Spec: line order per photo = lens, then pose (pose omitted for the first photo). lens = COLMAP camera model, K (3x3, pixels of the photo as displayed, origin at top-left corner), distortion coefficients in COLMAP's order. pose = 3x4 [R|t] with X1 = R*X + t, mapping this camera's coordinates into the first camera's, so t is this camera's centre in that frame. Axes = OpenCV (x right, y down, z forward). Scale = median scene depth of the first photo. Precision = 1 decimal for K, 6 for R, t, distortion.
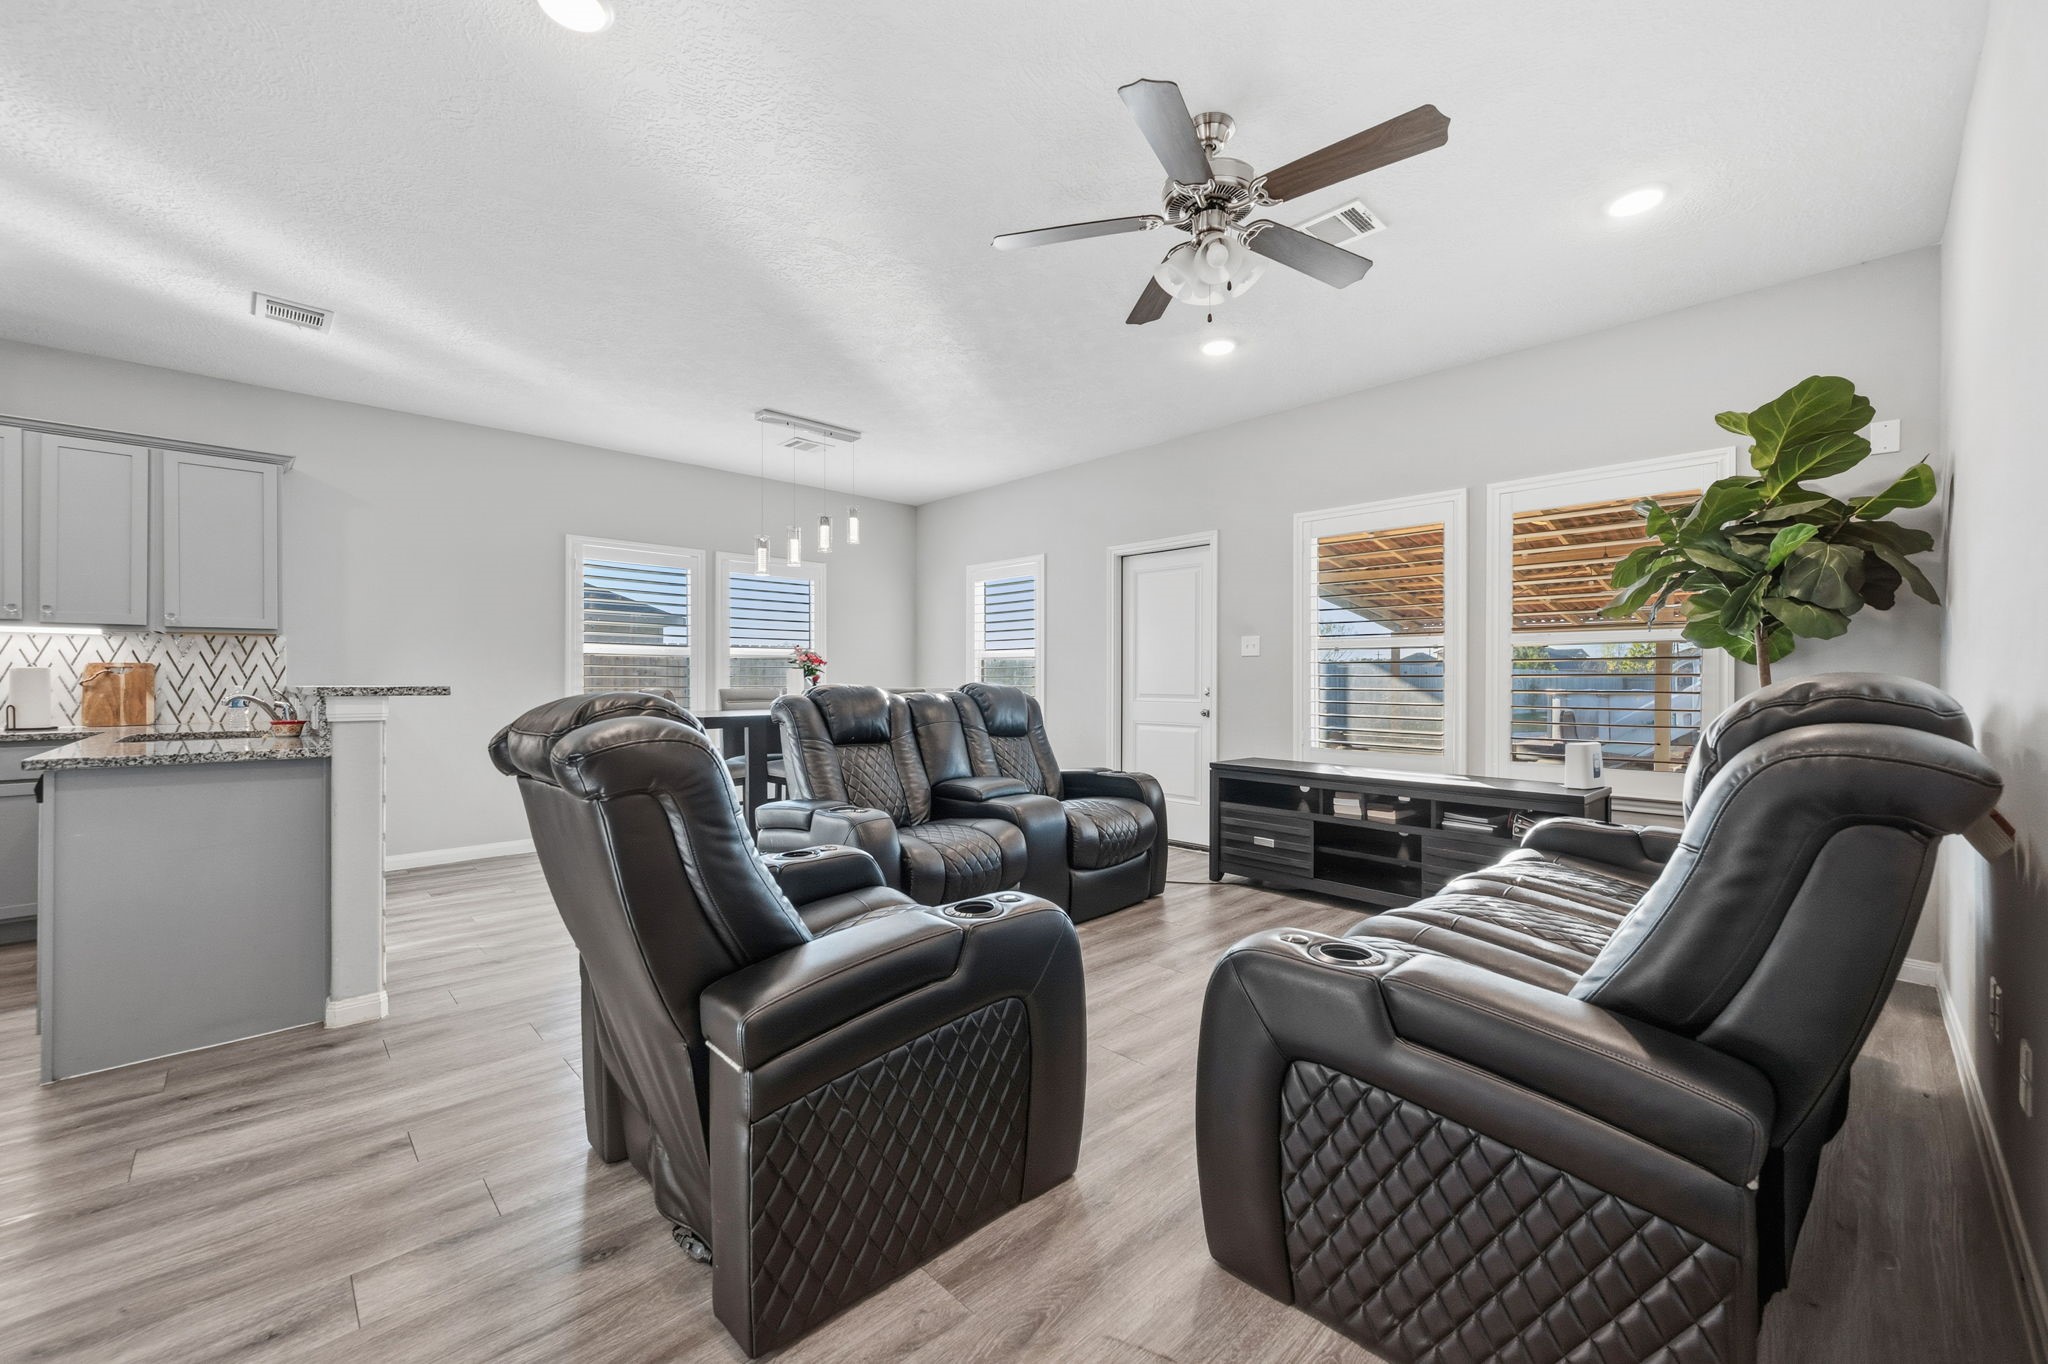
lens RADIAL K [[812.4, 0, 1029.2], [0, 812.4, 672.3], [0, 0, 1]] dist [-0.002667, 0.000236]
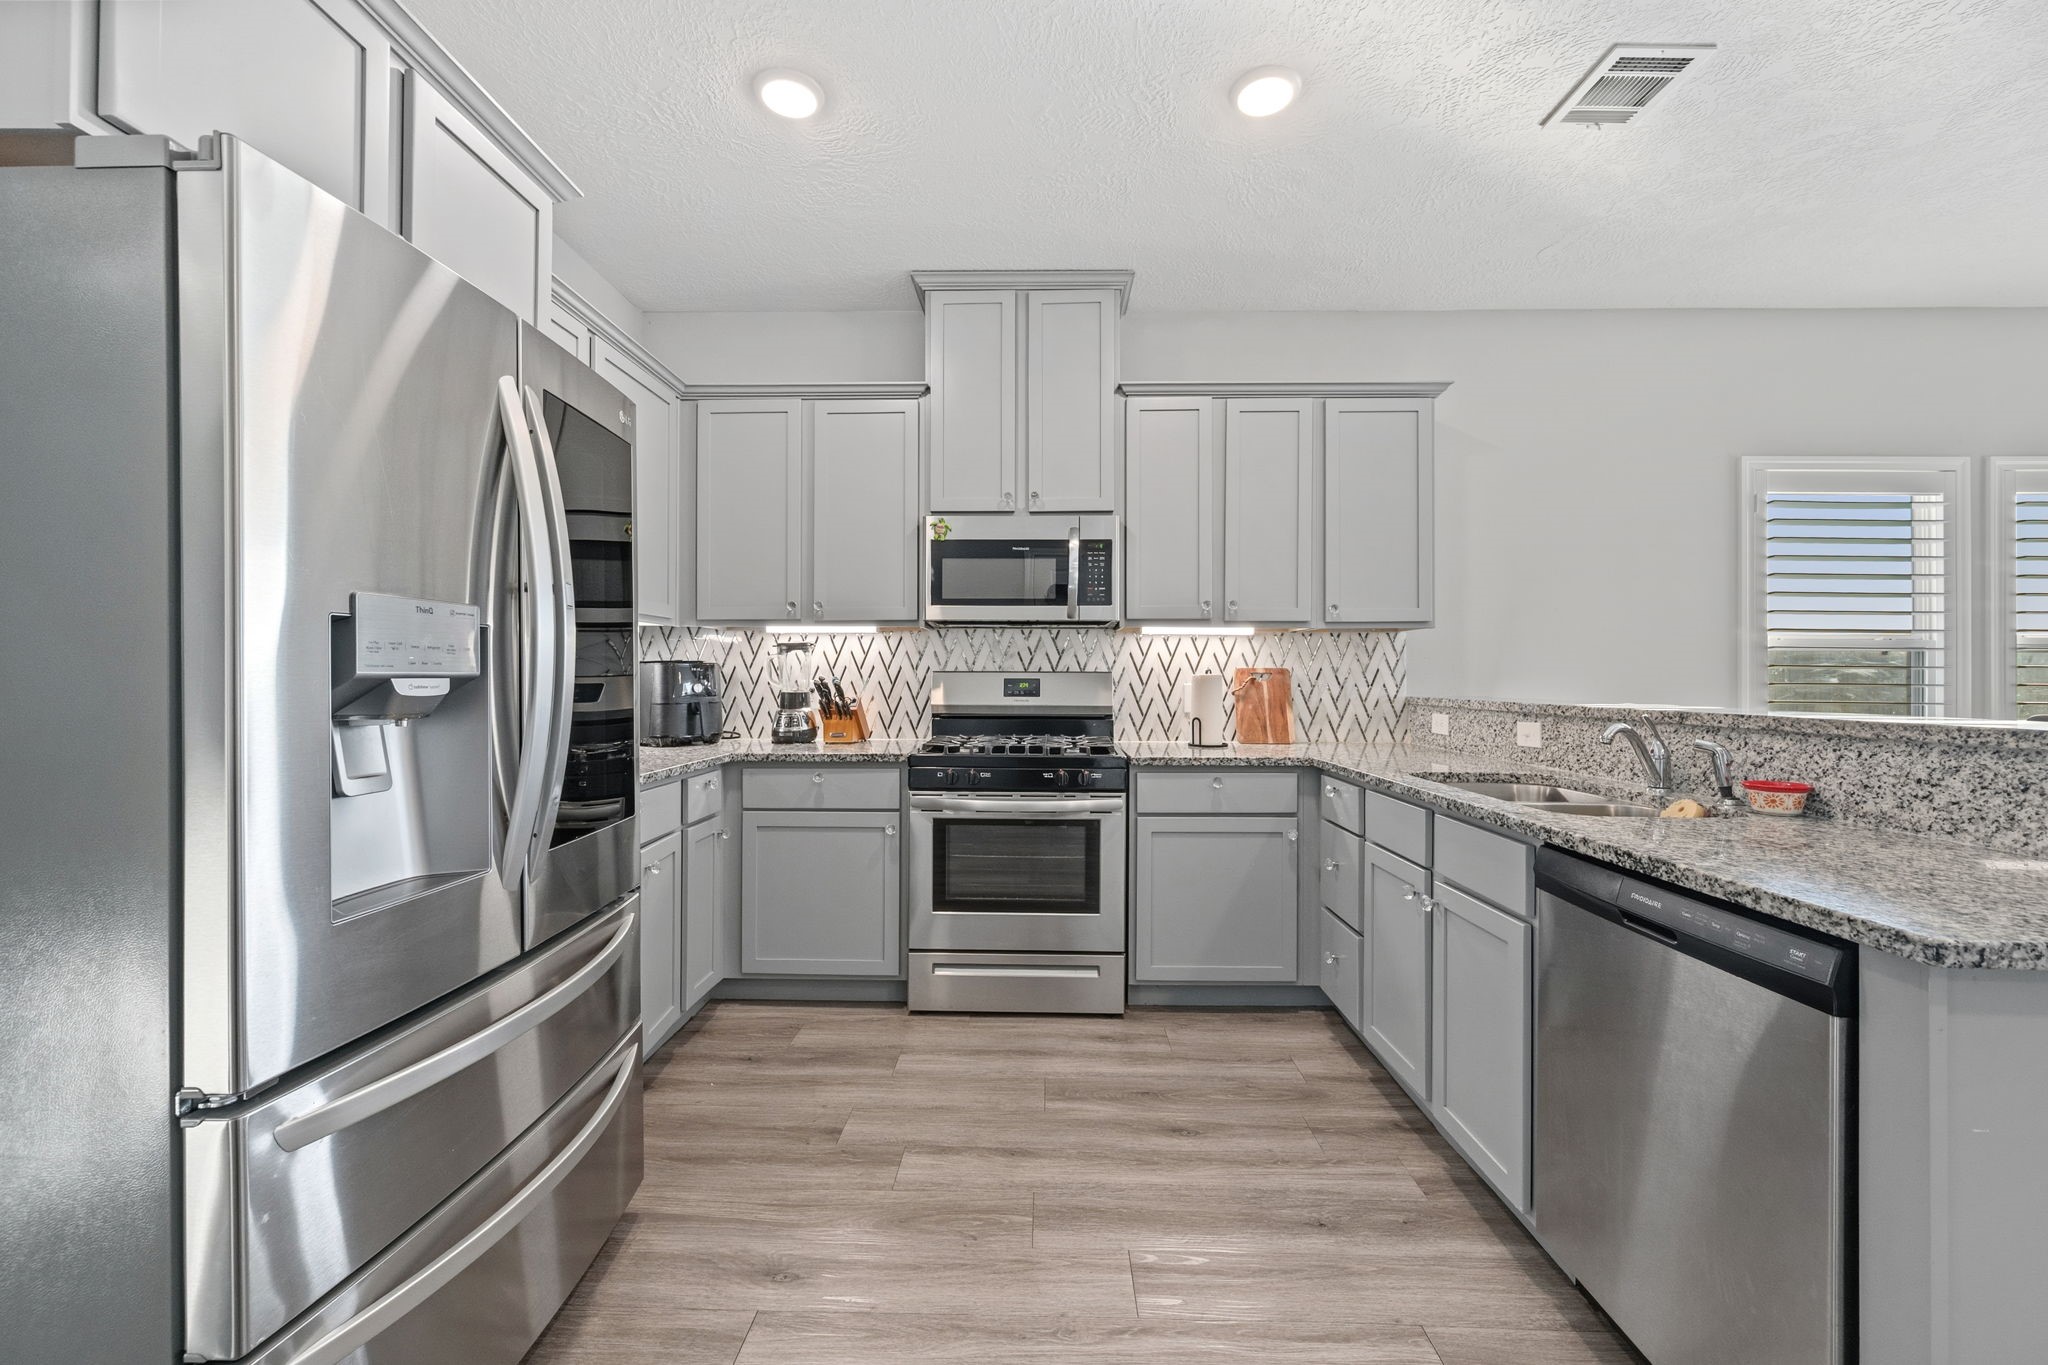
lens RADIAL K [[812.4, 0, 1027.1], [0, 812.4, 674.1], [0, 0, 1]] dist [-0.002667, 0.000236]
pose [[0.698262, 0.002444, -0.715838, -0.672730], [0.003004, 0.999975, 0.006344, -0.011333], [0.715836, -0.006580, 0.698238, 0.228240]]
